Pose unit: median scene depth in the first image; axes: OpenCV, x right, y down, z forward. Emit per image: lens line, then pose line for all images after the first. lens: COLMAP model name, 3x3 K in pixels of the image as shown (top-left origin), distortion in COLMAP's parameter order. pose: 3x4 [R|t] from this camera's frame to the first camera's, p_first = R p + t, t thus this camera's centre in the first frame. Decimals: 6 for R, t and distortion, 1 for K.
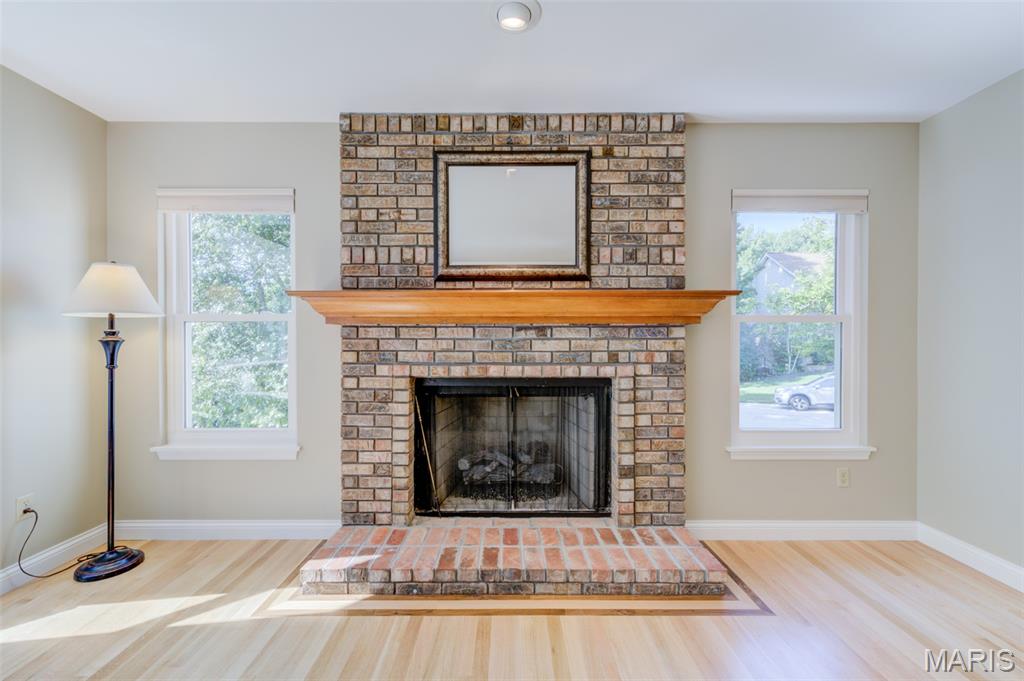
lens RADIAL K [[392.5, 0, 512.0], [0, 392.5, 340.5], [0, 0, 1]] dist [0.010352, -0.000044]
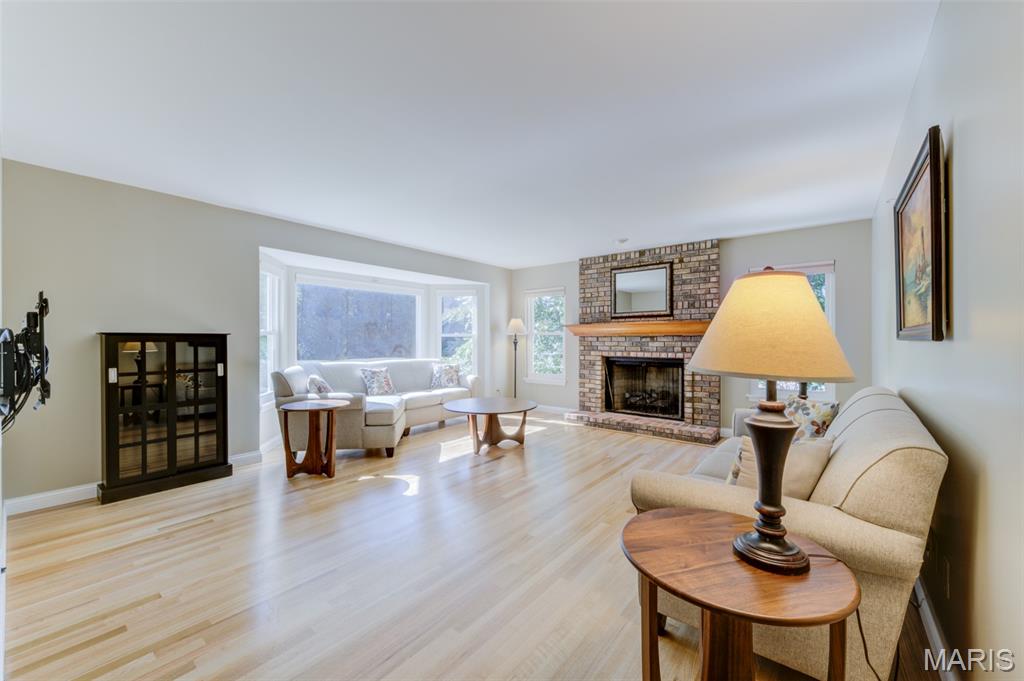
lens RADIAL K [[392.5, 0, 512.0], [0, 392.5, 340.5], [0, 0, 1]] dist [0.010352, -0.000044]
pose [[0.772467, -0.000551, -0.635055, 0.940808], [-0.004399, 0.999971, -0.006219, 0.008827], [0.635040, 0.007598, 0.772442, -1.404266]]
